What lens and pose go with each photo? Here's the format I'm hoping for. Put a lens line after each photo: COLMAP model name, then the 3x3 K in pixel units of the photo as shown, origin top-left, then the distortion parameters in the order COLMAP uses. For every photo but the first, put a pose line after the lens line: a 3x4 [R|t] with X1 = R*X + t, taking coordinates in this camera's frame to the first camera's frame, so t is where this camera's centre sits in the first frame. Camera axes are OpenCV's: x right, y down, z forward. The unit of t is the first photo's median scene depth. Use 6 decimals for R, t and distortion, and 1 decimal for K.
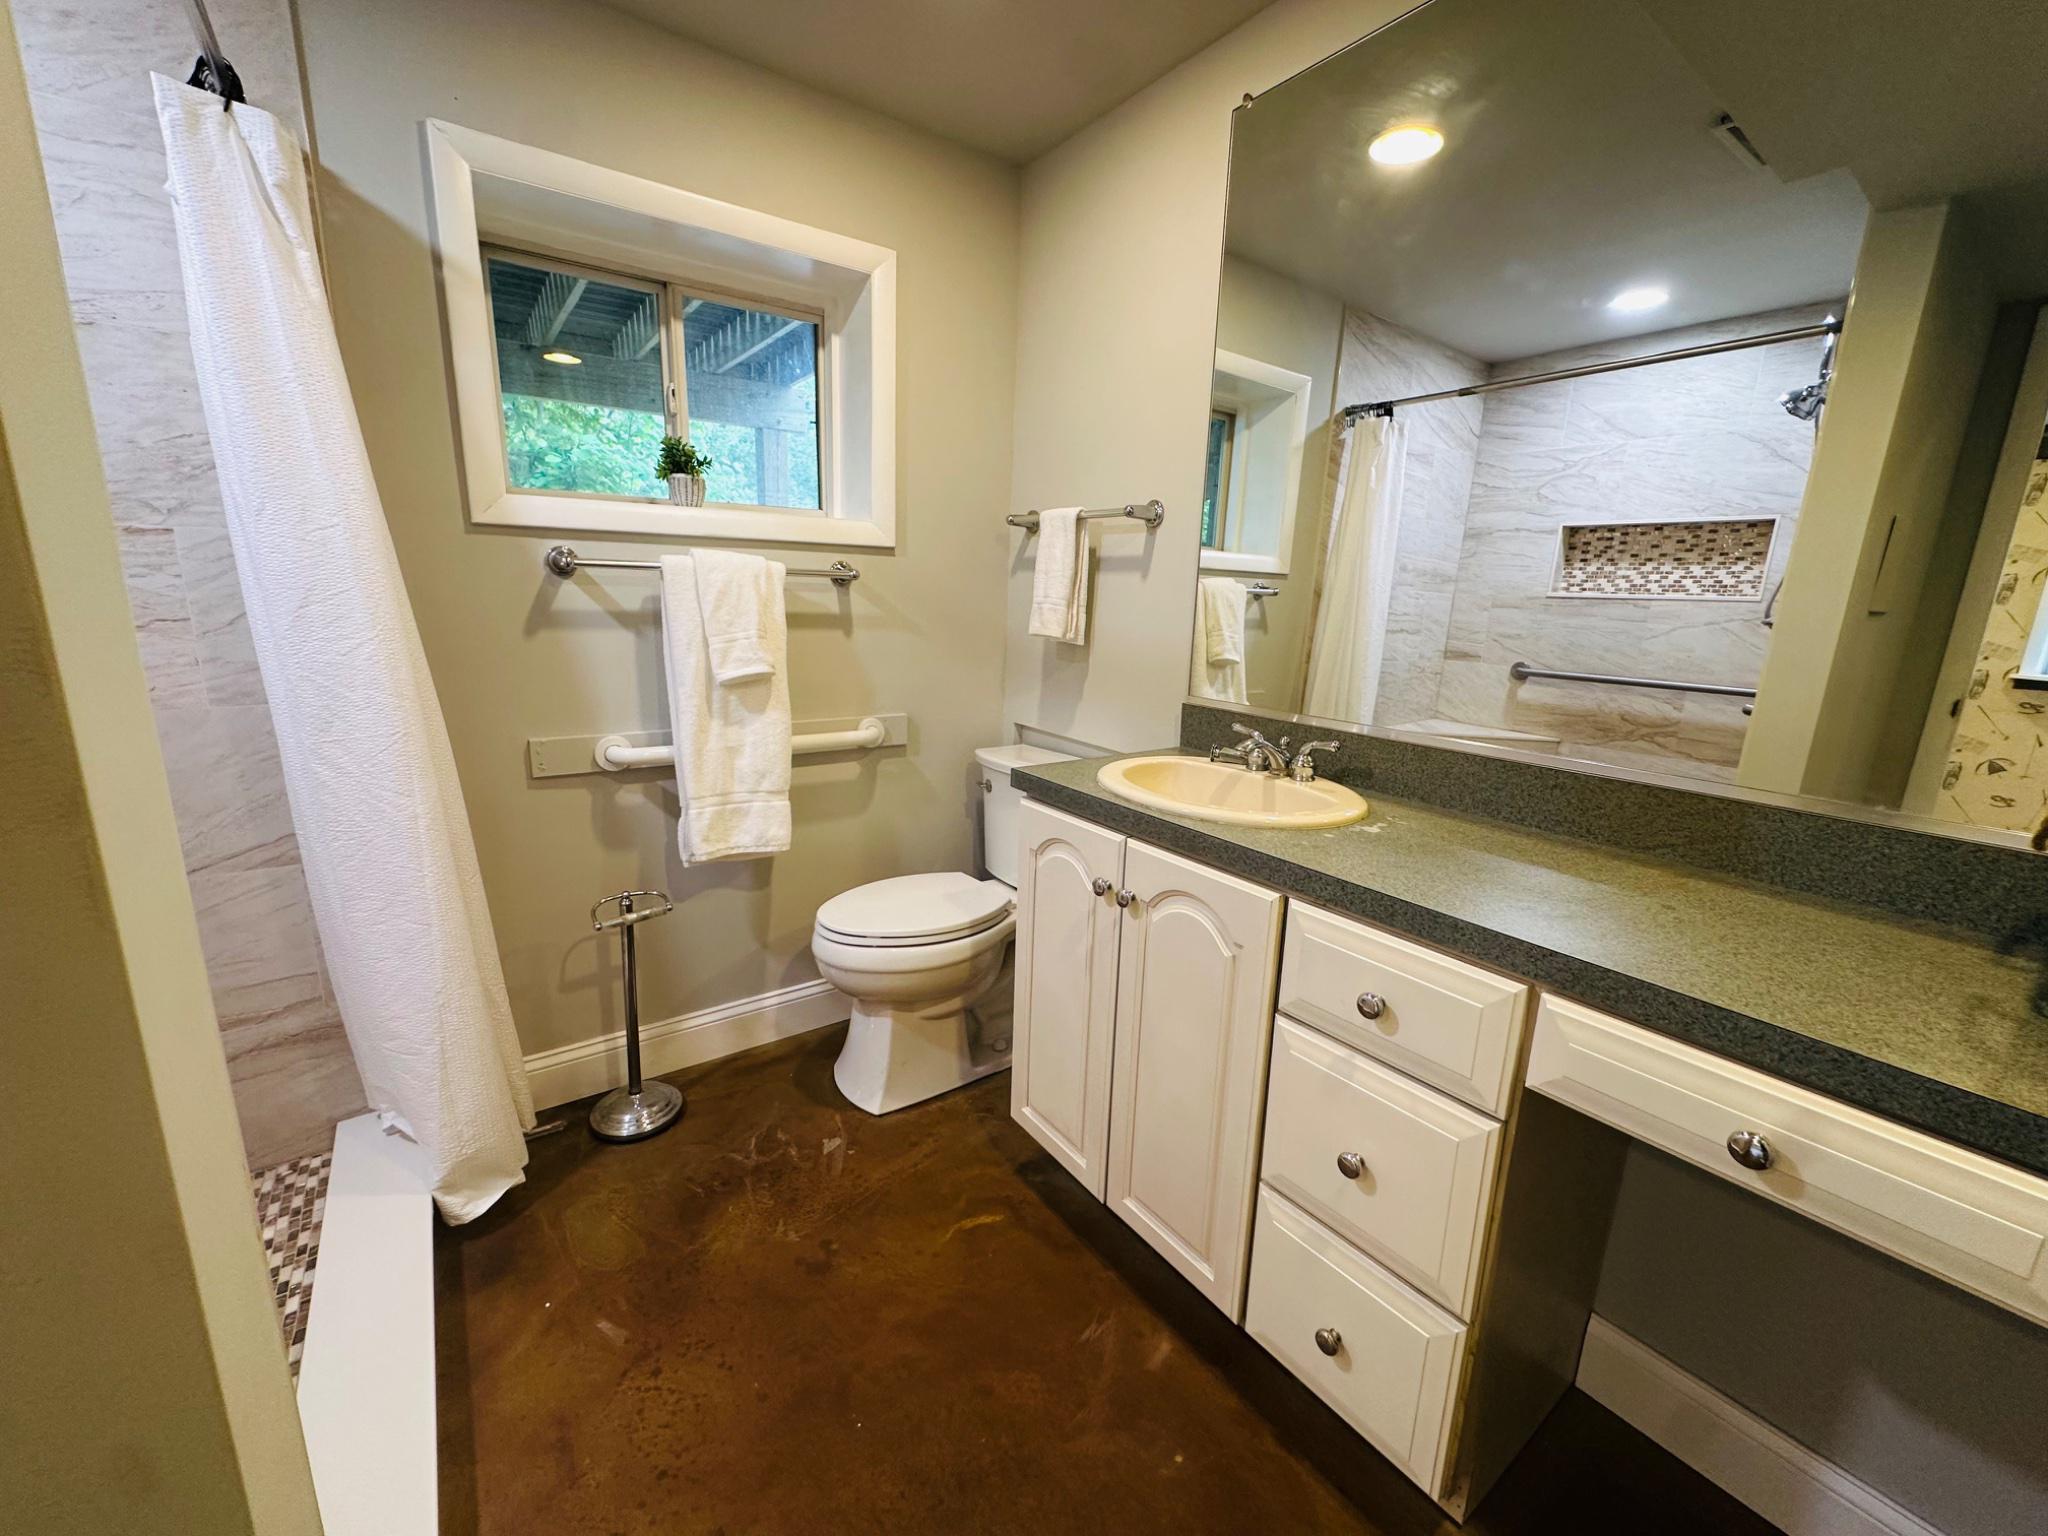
lens RADIAL K [[822.0, 0, 1014.9], [0, 822.0, 771.0], [0, 0, 1]] dist [-0.001392, -0.000061]
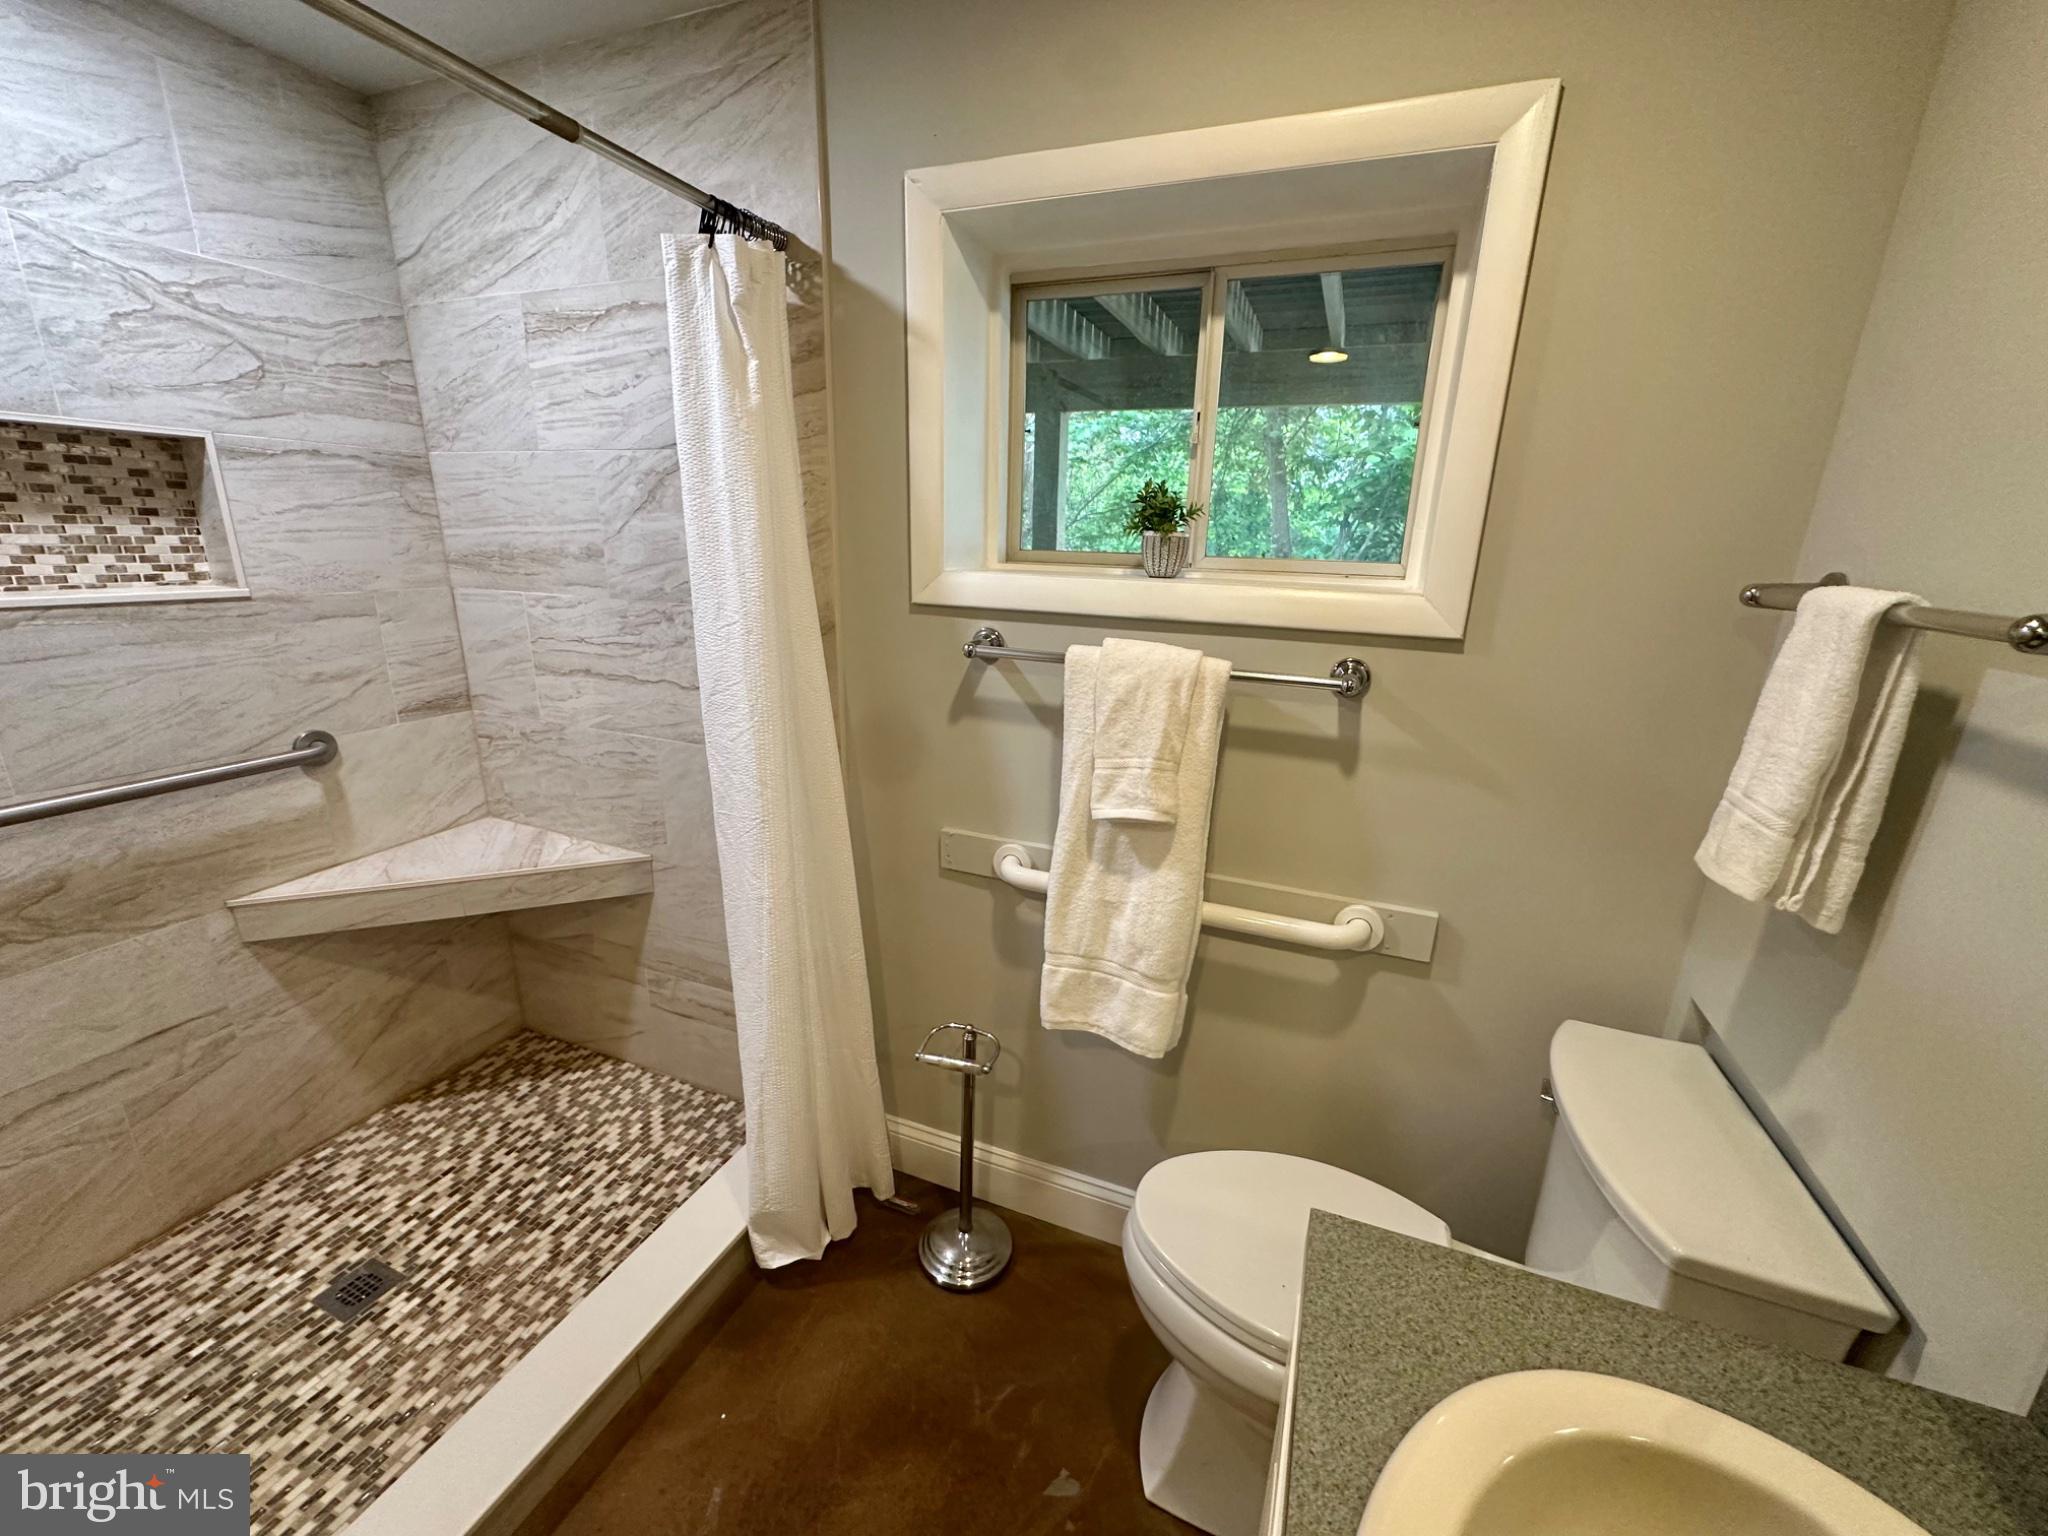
lens RADIAL K [[822.0, 0, 1028.8], [0, 822.0, 770.0], [0, 0, 1]] dist [-0.001392, -0.000061]
pose [[0.544643, 0.218850, -0.809610, 0.195162], [-0.195323, 0.971907, 0.131323, -0.231033], [0.815606, 0.086611, 0.572088, 0.507180]]
